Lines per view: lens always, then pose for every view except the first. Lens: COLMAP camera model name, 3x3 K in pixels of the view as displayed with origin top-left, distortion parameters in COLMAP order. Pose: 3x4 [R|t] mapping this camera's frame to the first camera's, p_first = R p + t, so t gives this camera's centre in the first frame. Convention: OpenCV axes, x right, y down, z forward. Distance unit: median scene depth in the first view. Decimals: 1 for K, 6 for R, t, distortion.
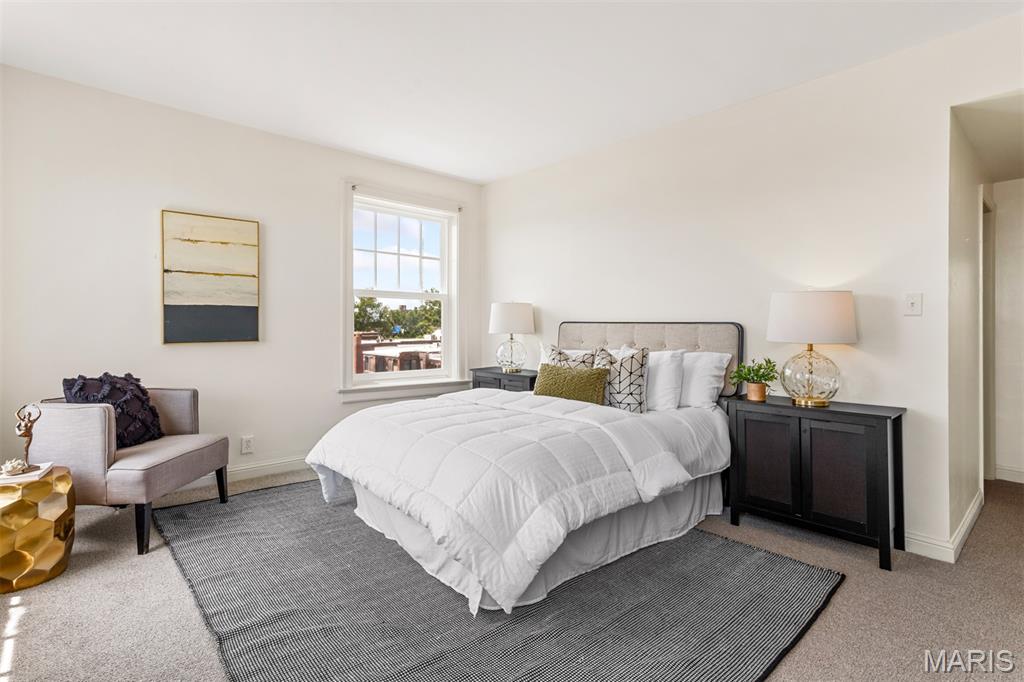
lens RADIAL K [[492.2, 0, 505.0], [0, 492.2, 331.7], [0, 0, 1]] dist [0.011756, 0.002127]
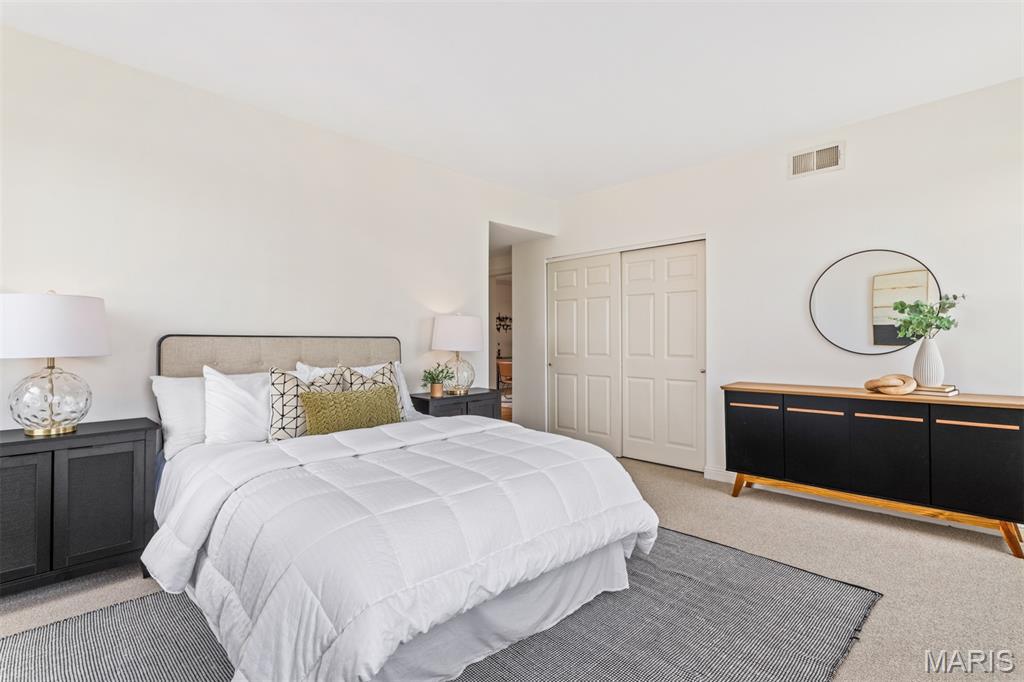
lens RADIAL K [[492.2, 0, 503.5], [0, 492.2, 338.6], [0, 0, 1]] dist [0.011756, 0.002127]
pose [[-0.072304, -0.001111, 0.997382, -0.514194], [0.009976, 0.999949, 0.001837, -0.010370], [-0.997333, 0.010082, -0.072289, 0.578298]]
